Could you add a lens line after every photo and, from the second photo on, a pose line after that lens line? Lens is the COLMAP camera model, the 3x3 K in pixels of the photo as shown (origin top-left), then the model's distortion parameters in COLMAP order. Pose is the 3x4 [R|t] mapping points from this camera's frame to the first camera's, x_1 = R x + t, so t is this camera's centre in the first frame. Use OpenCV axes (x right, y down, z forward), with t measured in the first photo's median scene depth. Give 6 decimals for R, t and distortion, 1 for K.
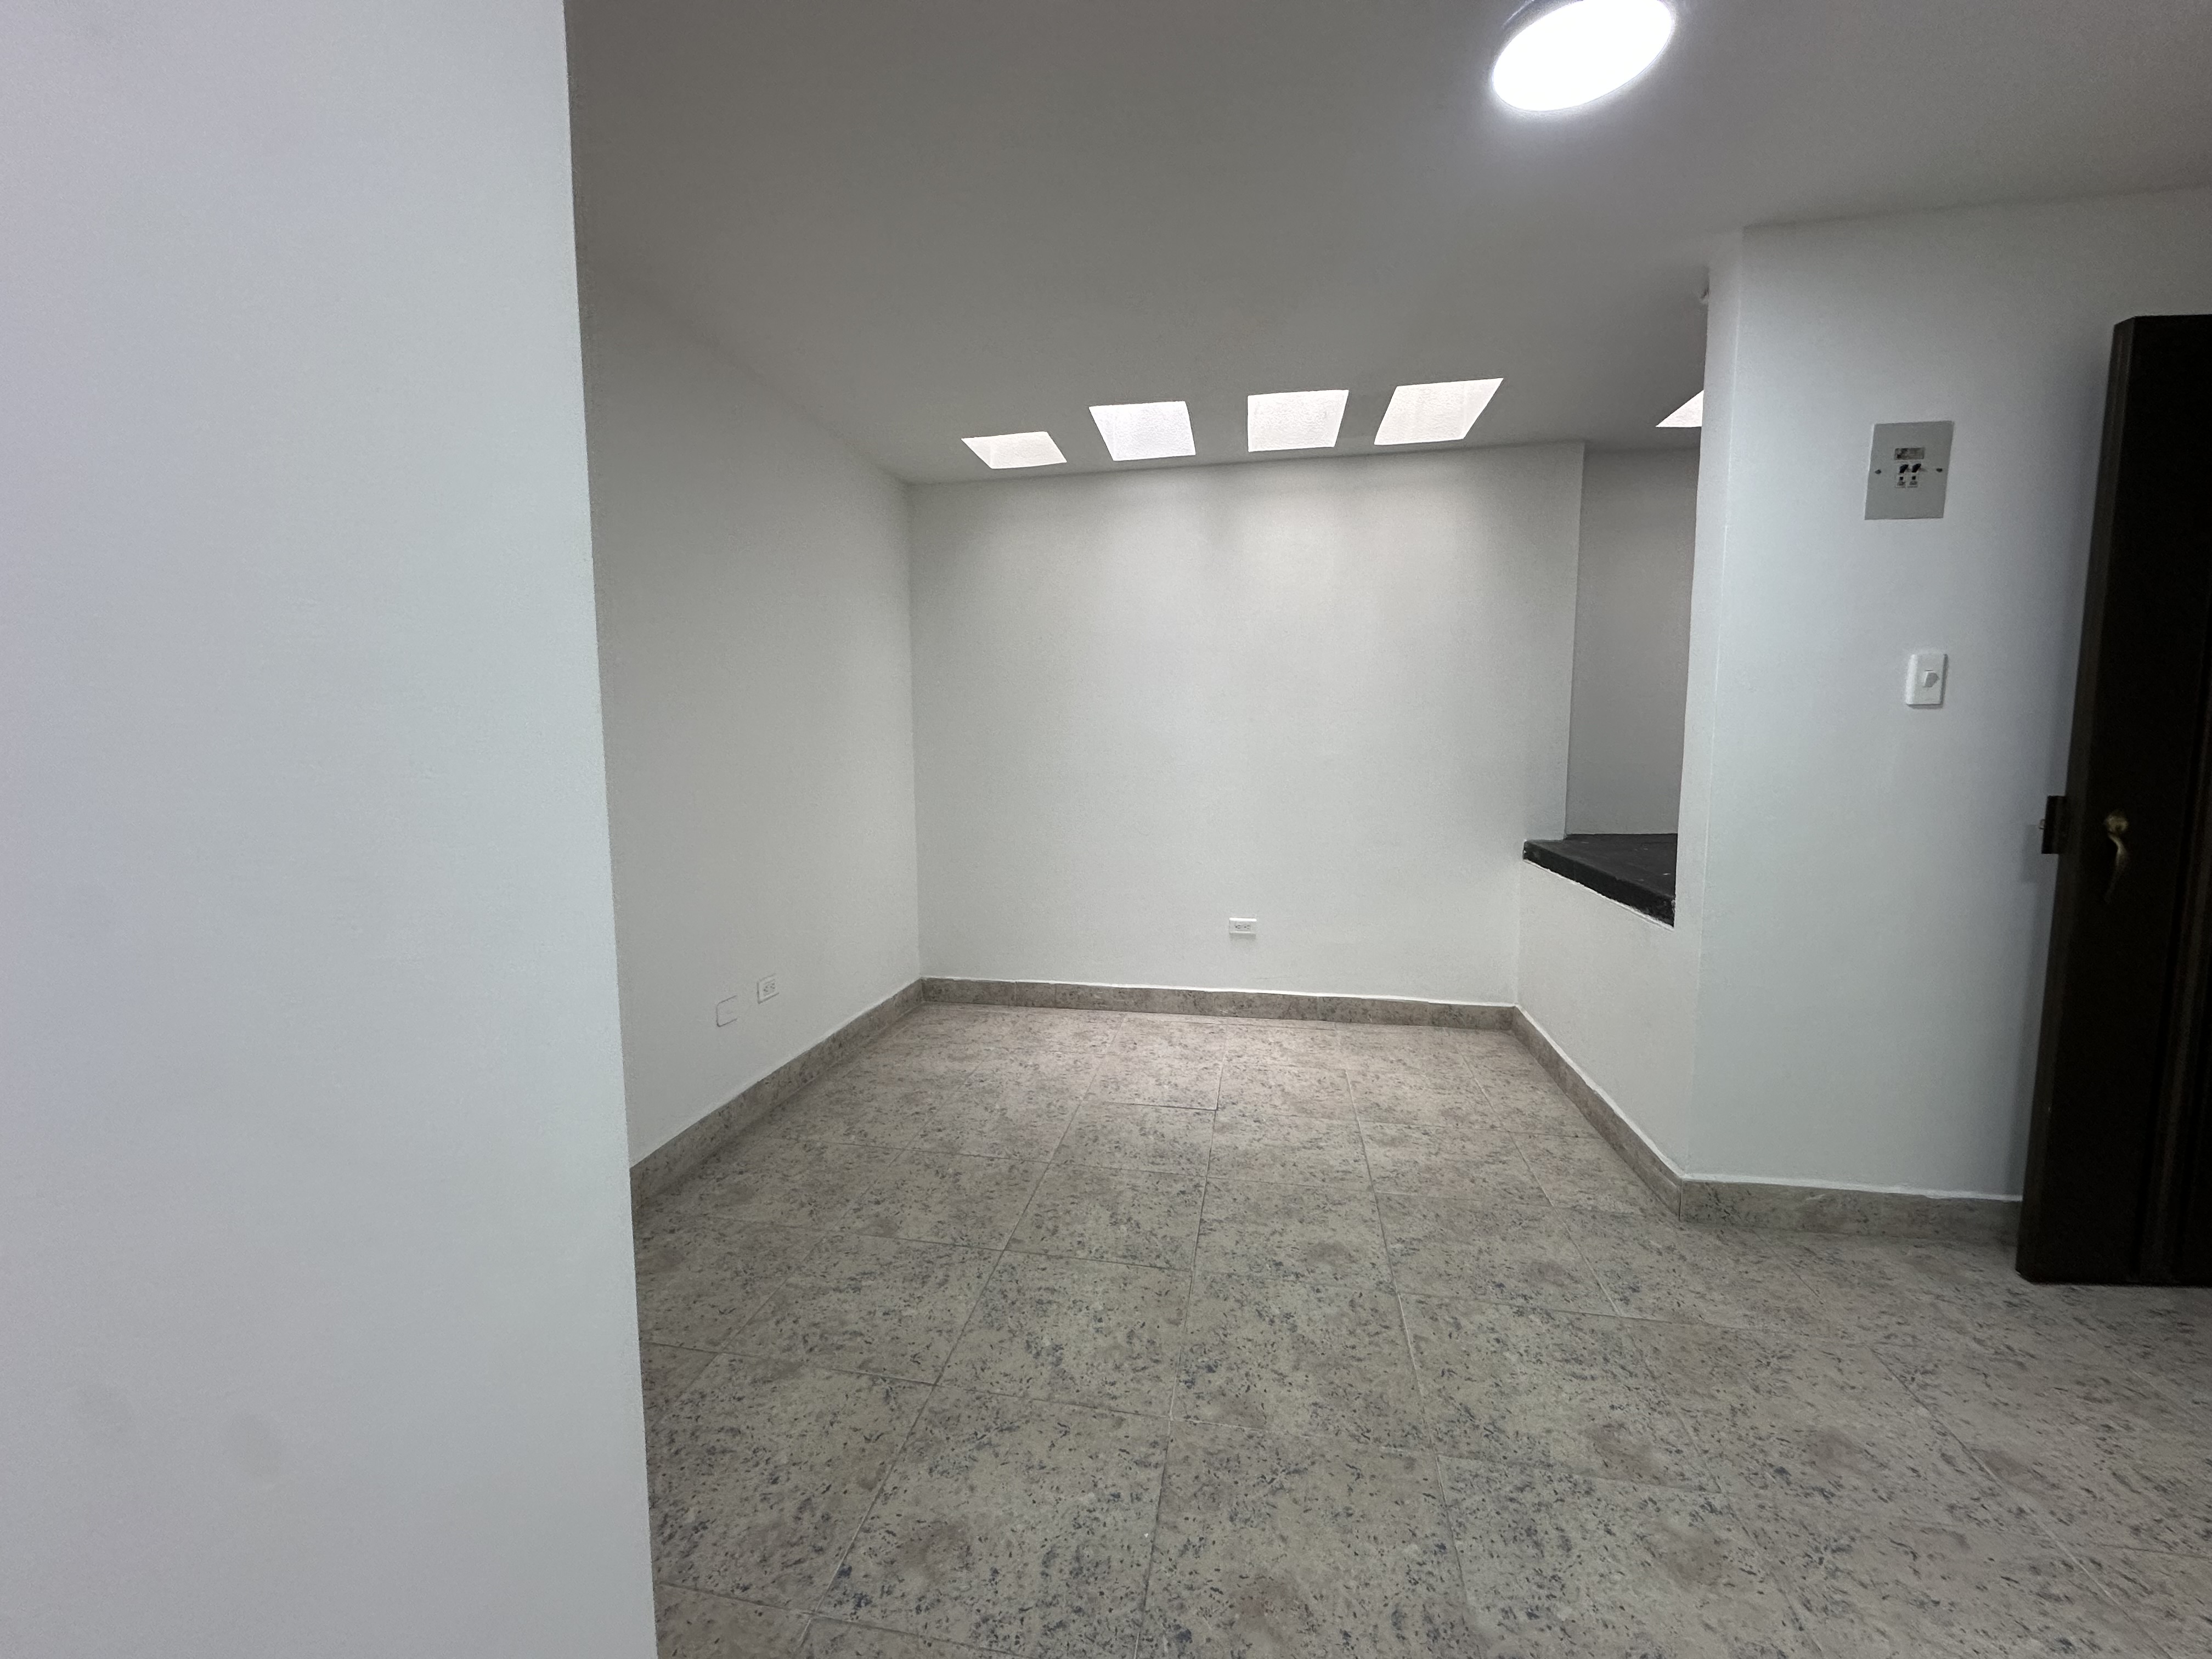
lens RADIAL K [[882.0, 0, 1106.7], [0, 882.0, 827.1], [0, 0, 1]] dist [-0.003695, 0.000751]
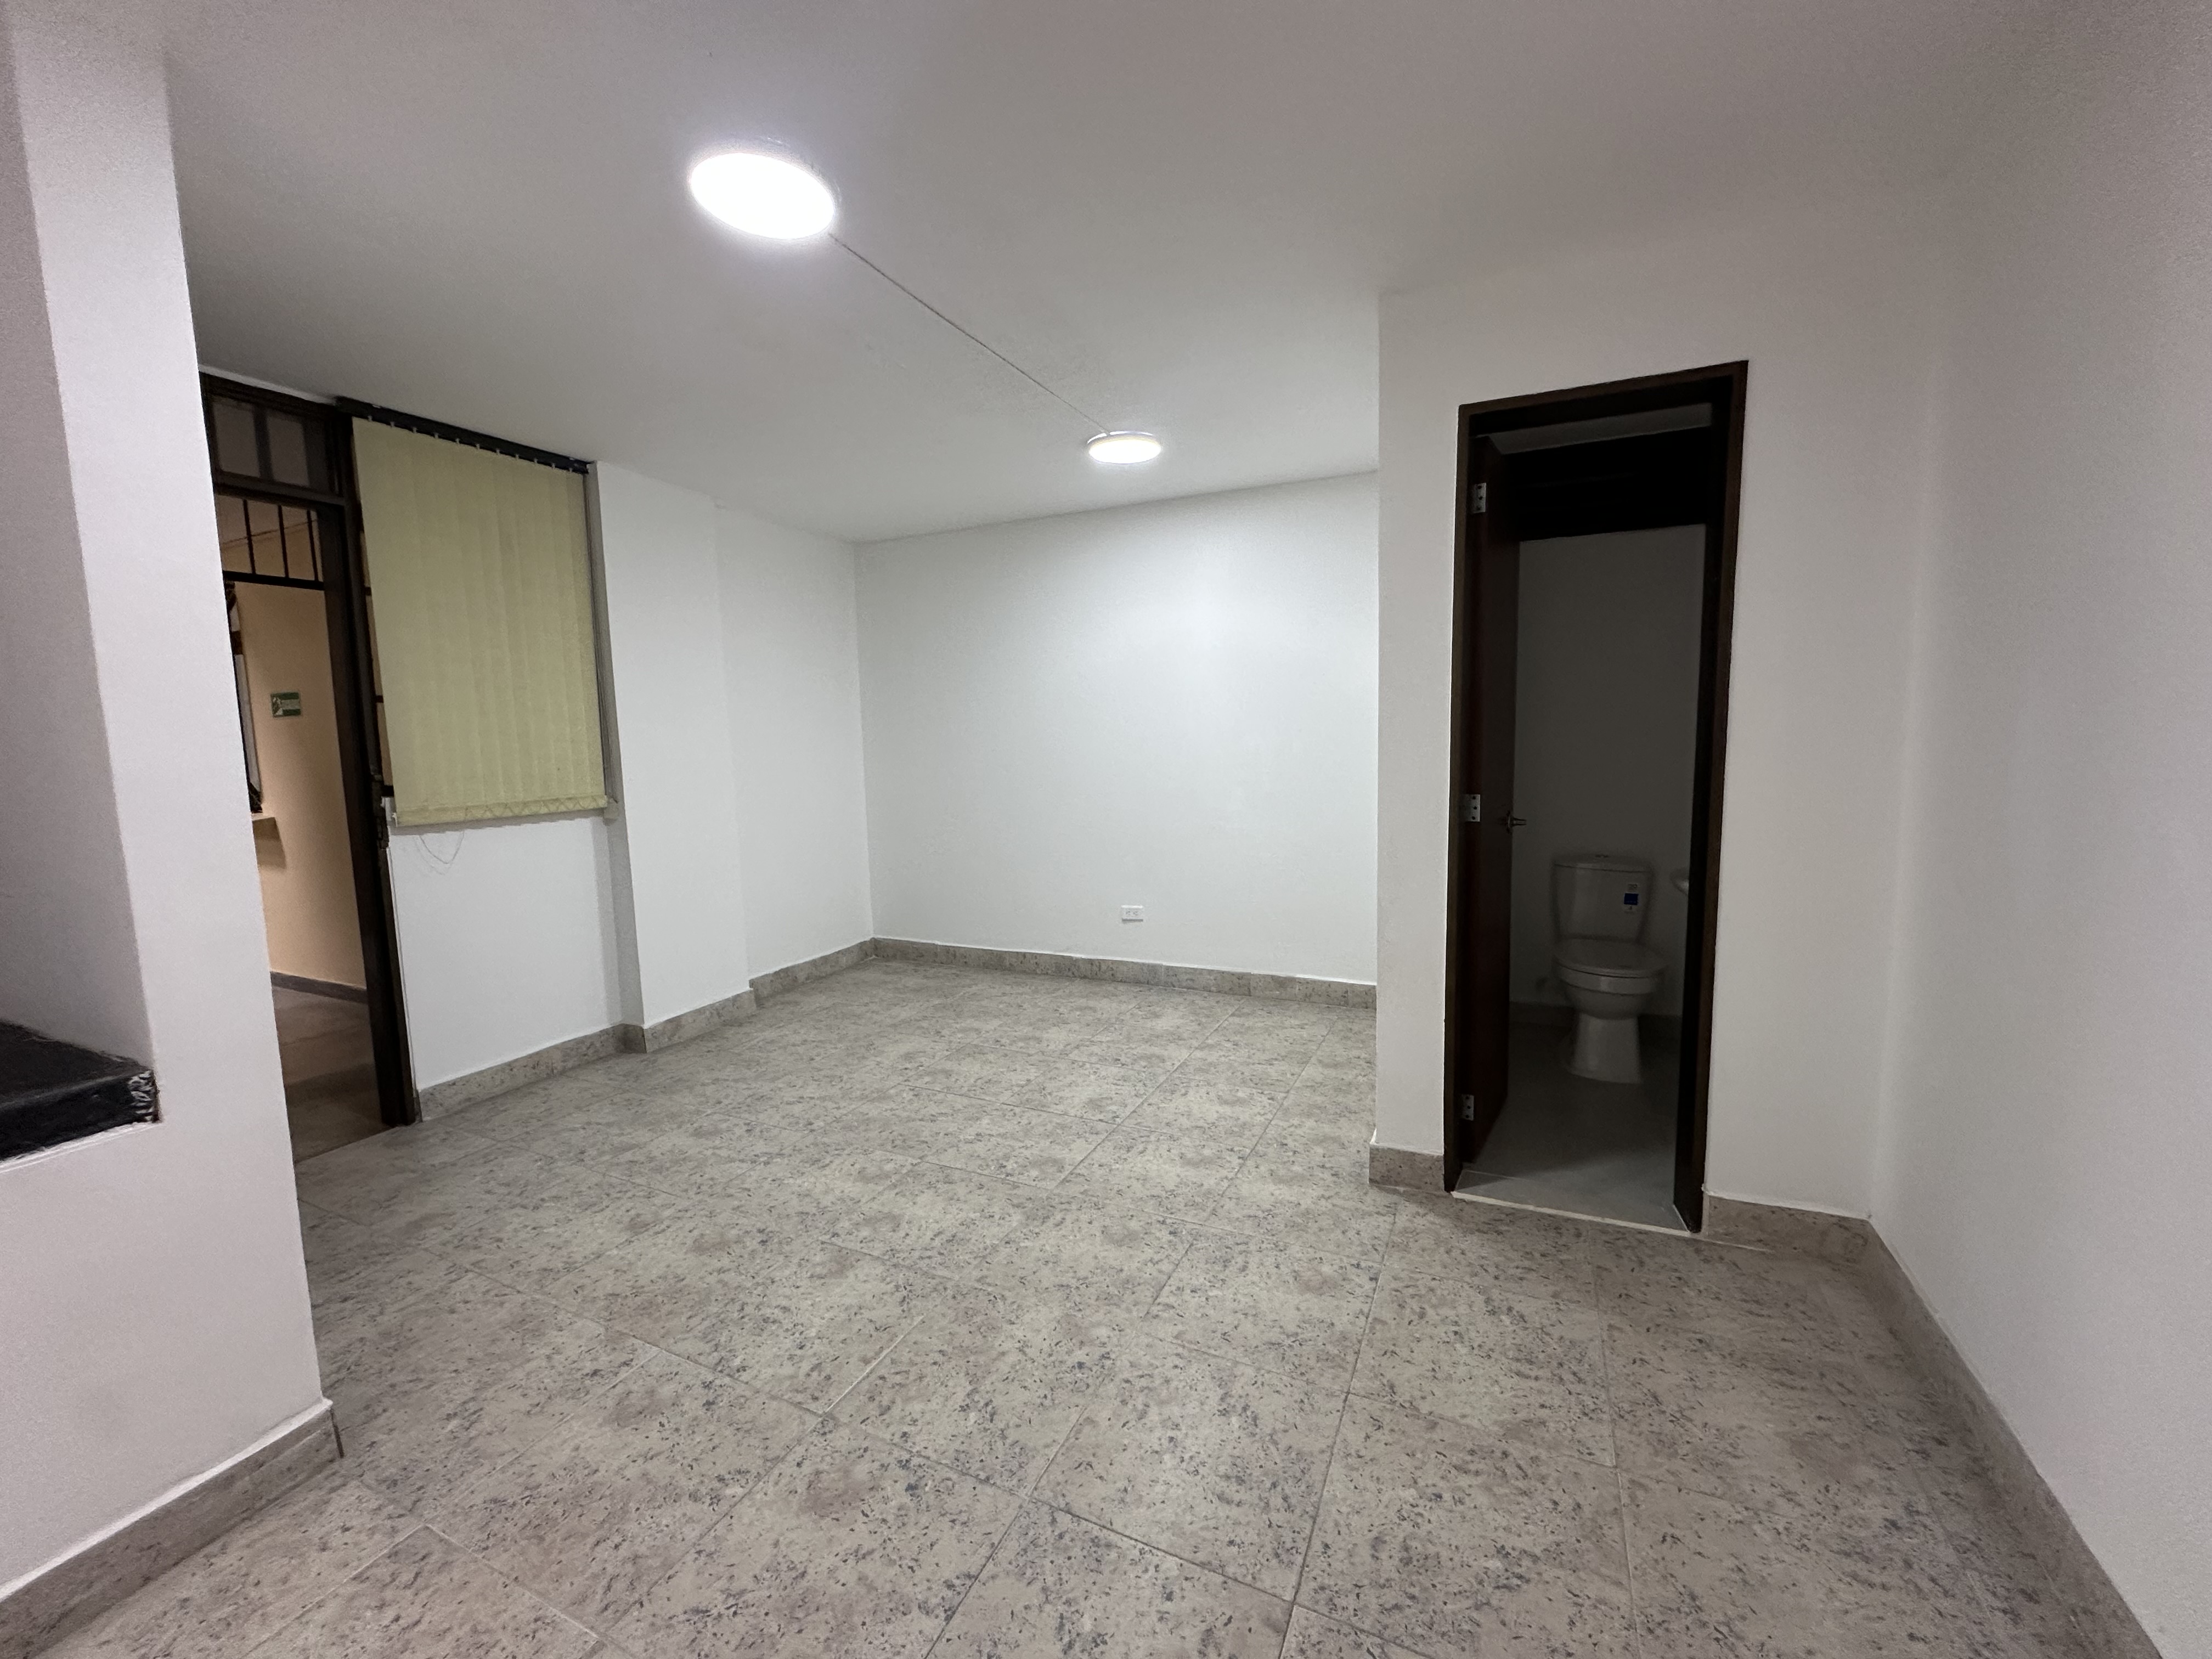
lens RADIAL K [[882.0, 0, 1106.7], [0, 882.0, 827.1], [0, 0, 1]] dist [-0.003695, 0.000751]
pose [[-0.966055, -0.000535, 0.258336, -0.123668], [0.054006, 0.977484, 0.203980, -0.151329], [-0.252628, 0.211008, -0.944275, 1.245396]]
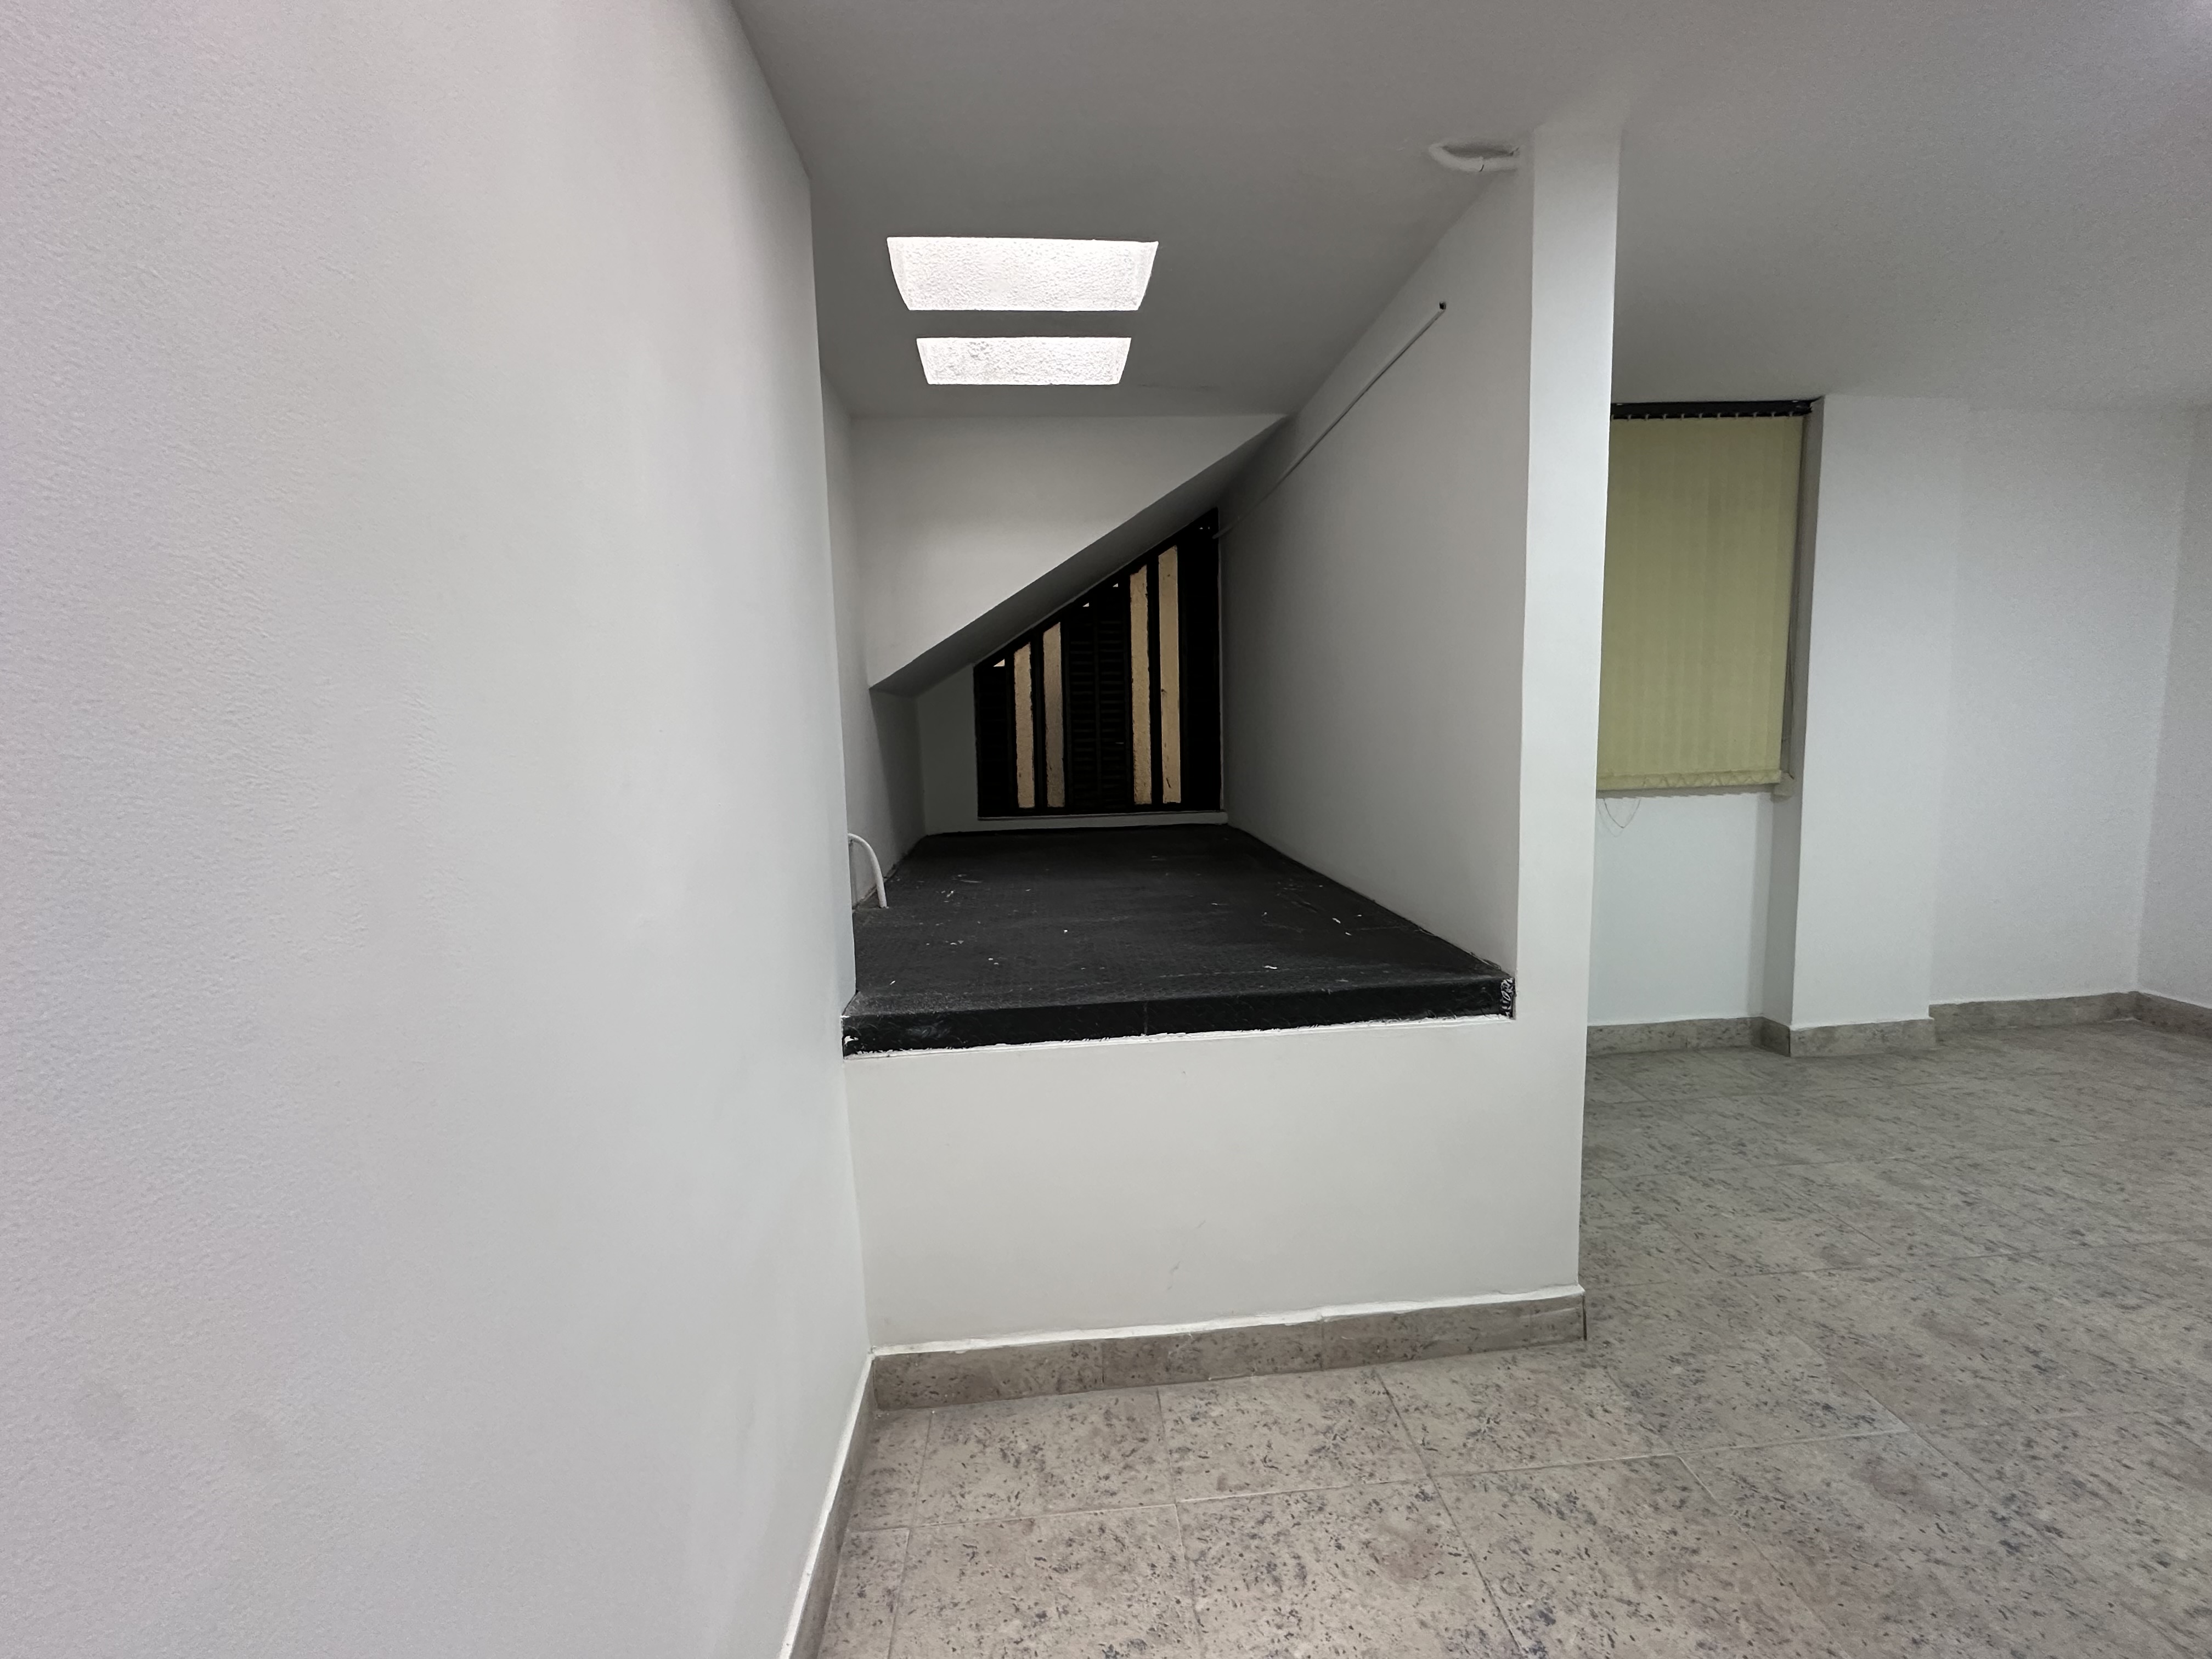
lens RADIAL K [[882.0, 0, 1106.7], [0, 882.0, 827.1], [0, 0, 1]] dist [-0.003695, 0.000751]
pose [[-0.247749, -0.098357, 0.963819, 0.005153], [0.133962, 0.981799, 0.134627, -0.180551], [-0.959518, 0.162469, -0.230064, 1.365526]]
